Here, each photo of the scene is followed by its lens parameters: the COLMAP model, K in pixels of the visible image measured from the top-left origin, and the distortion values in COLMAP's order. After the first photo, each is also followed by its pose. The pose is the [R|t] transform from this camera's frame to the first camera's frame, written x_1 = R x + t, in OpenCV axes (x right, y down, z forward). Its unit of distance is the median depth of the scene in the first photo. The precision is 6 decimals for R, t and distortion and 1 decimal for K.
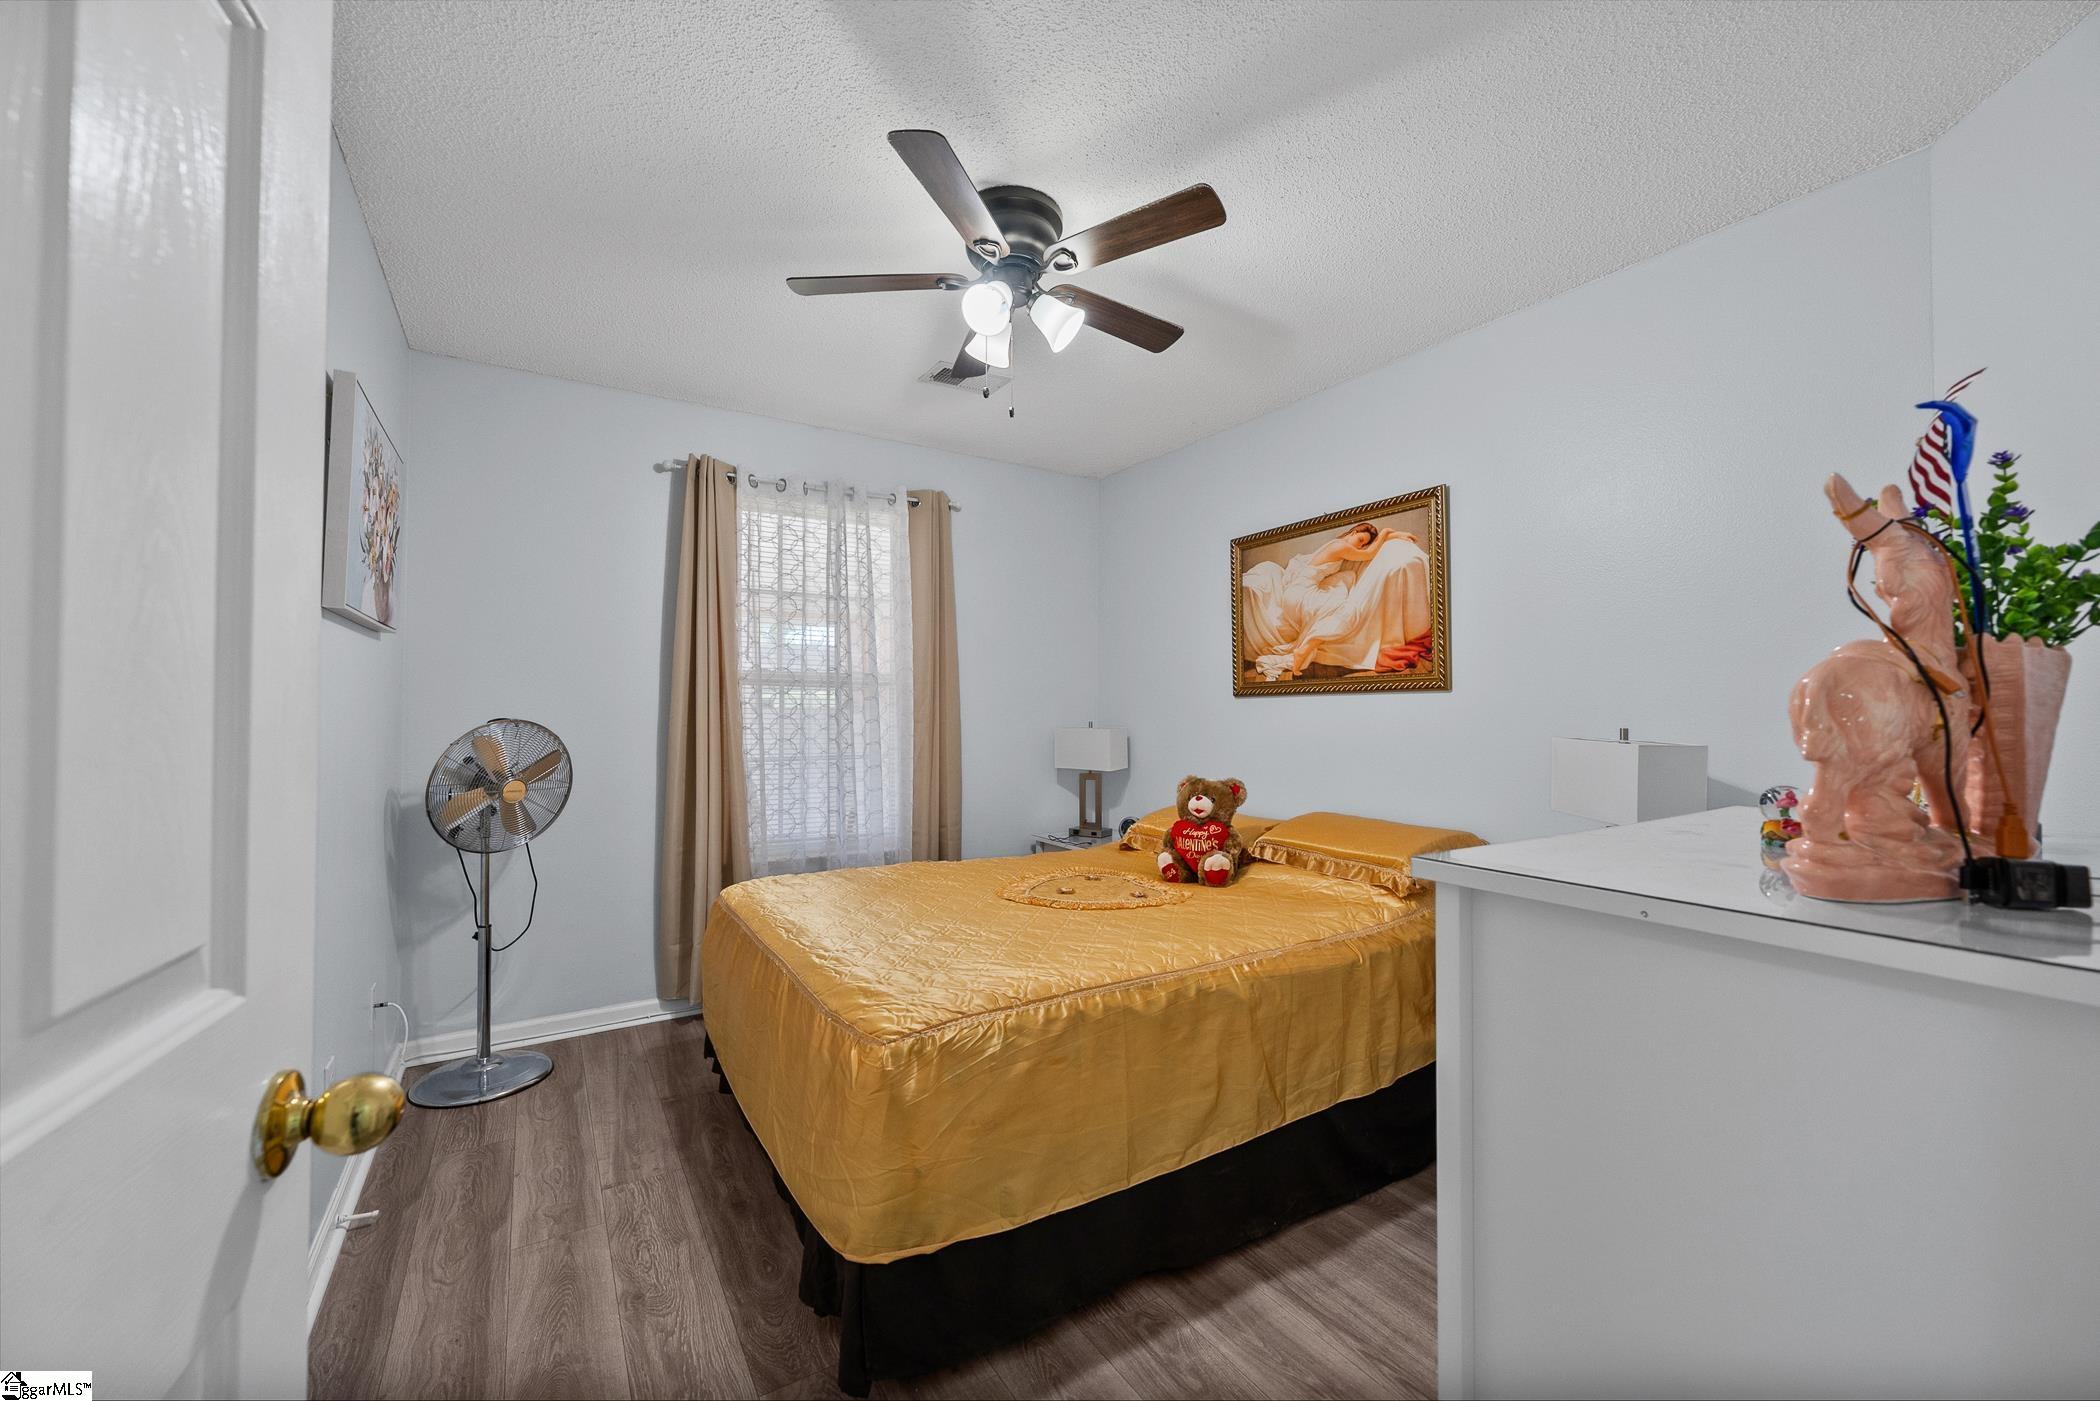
lens RADIAL K [[833.2, 0, 1039.1], [0, 833.2, 699.0], [0, 0, 1]] dist [0.003083, 0.000199]
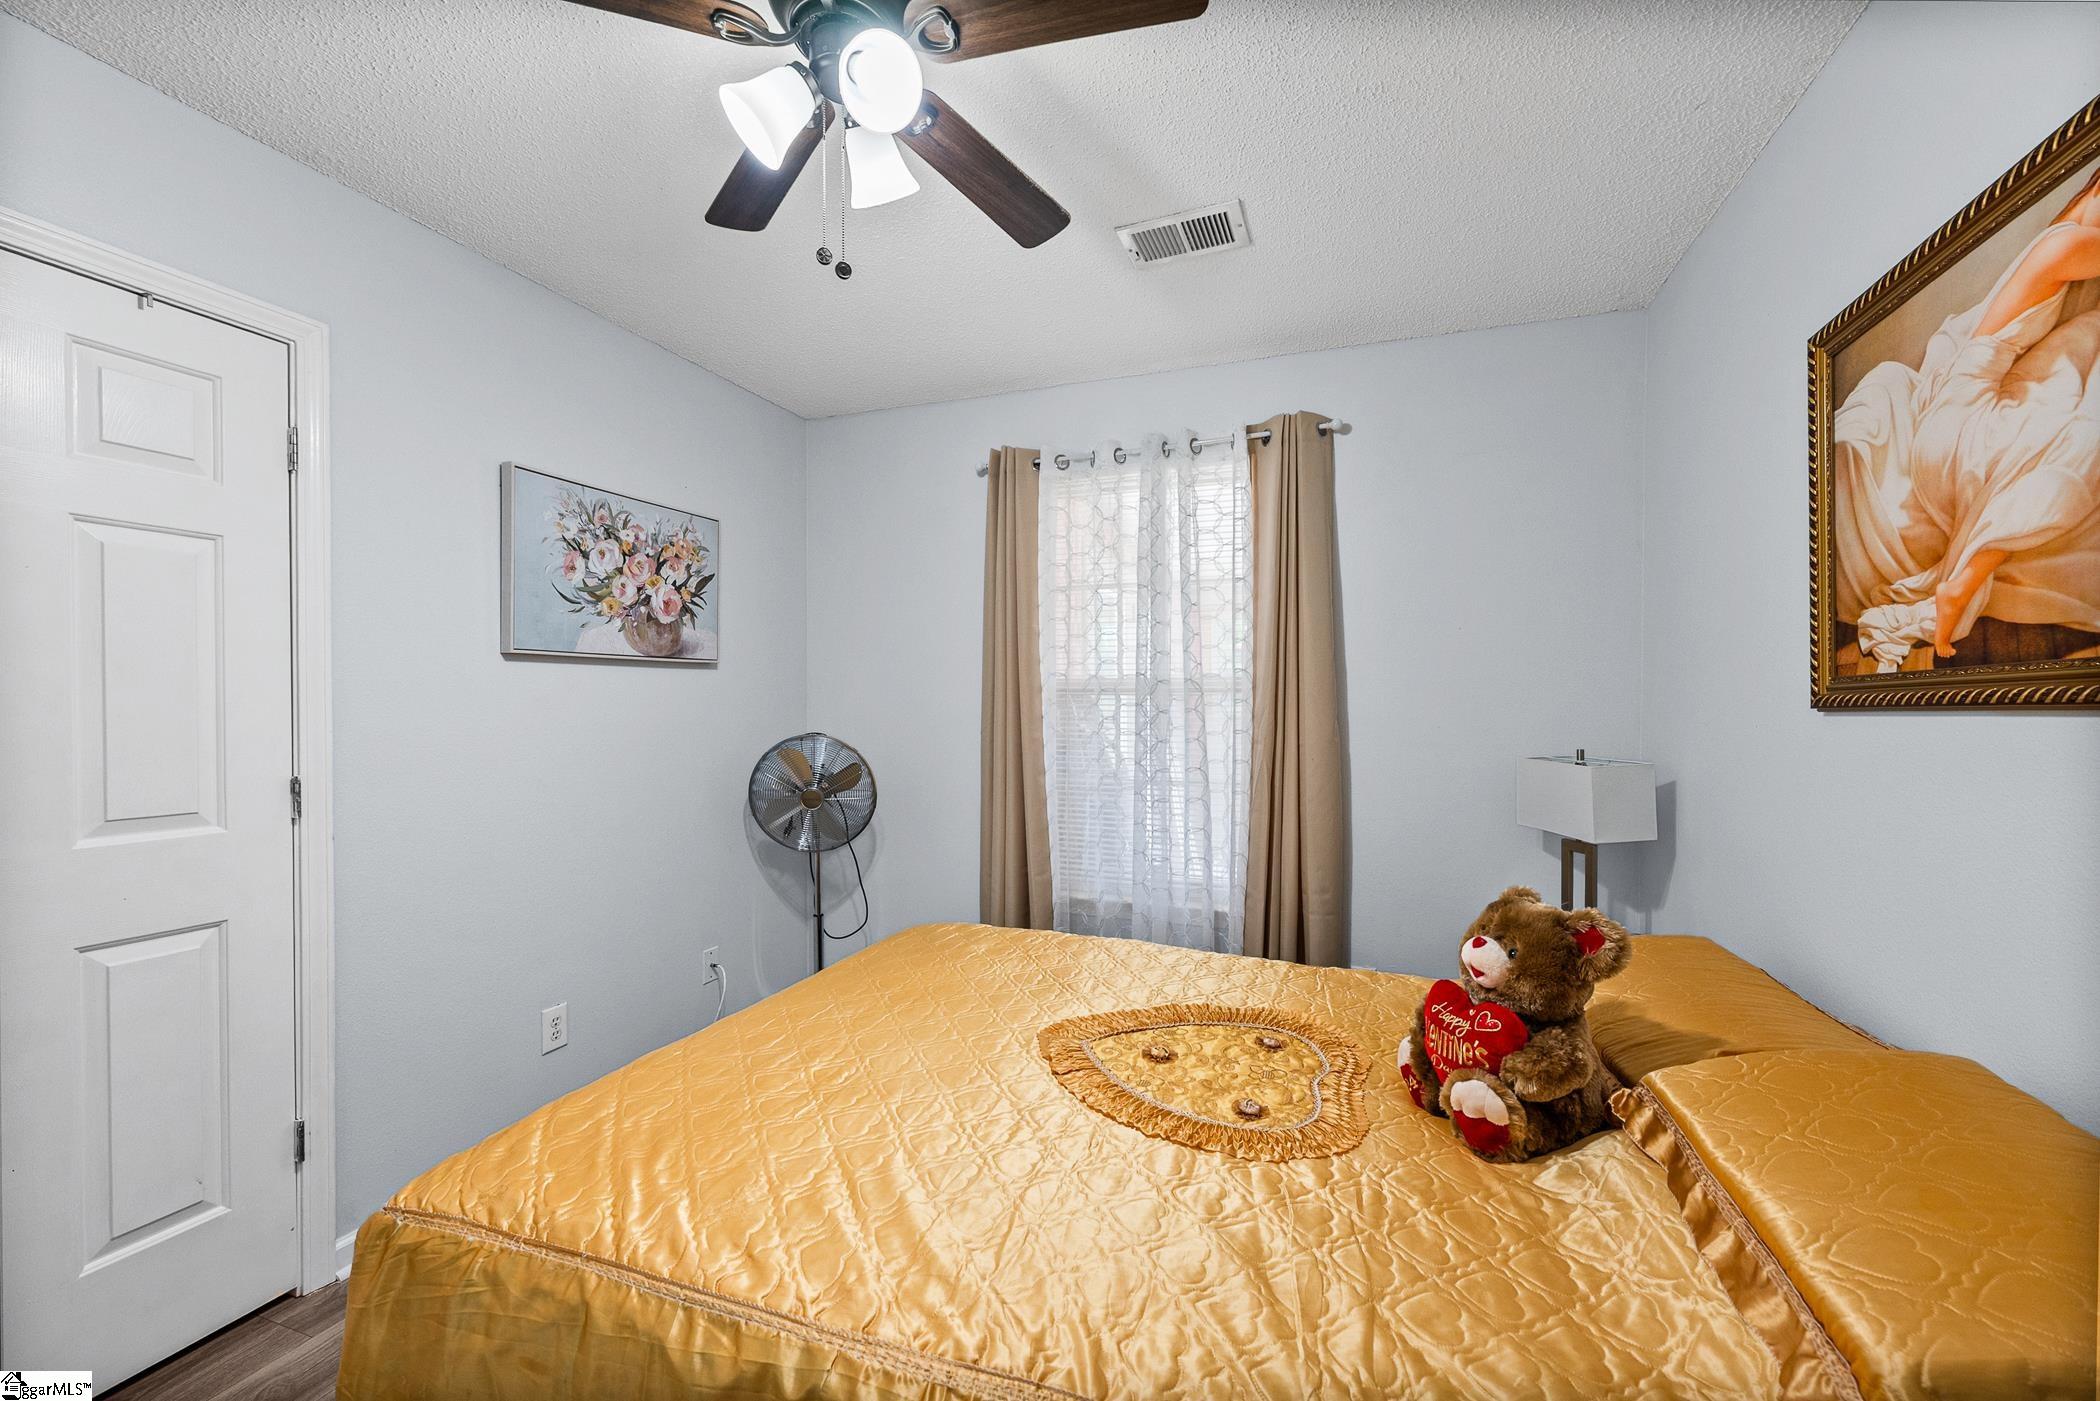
lens RADIAL K [[833.2, 0, 1052.9], [0, 833.2, 713.8], [0, 0, 1]] dist [0.003083, 0.000199]
pose [[0.621361, 0.006304, -0.783499, 0.340862], [0.013647, 0.999729, 0.018867, -0.014985], [0.783406, -0.022416, 0.621107, 0.453330]]
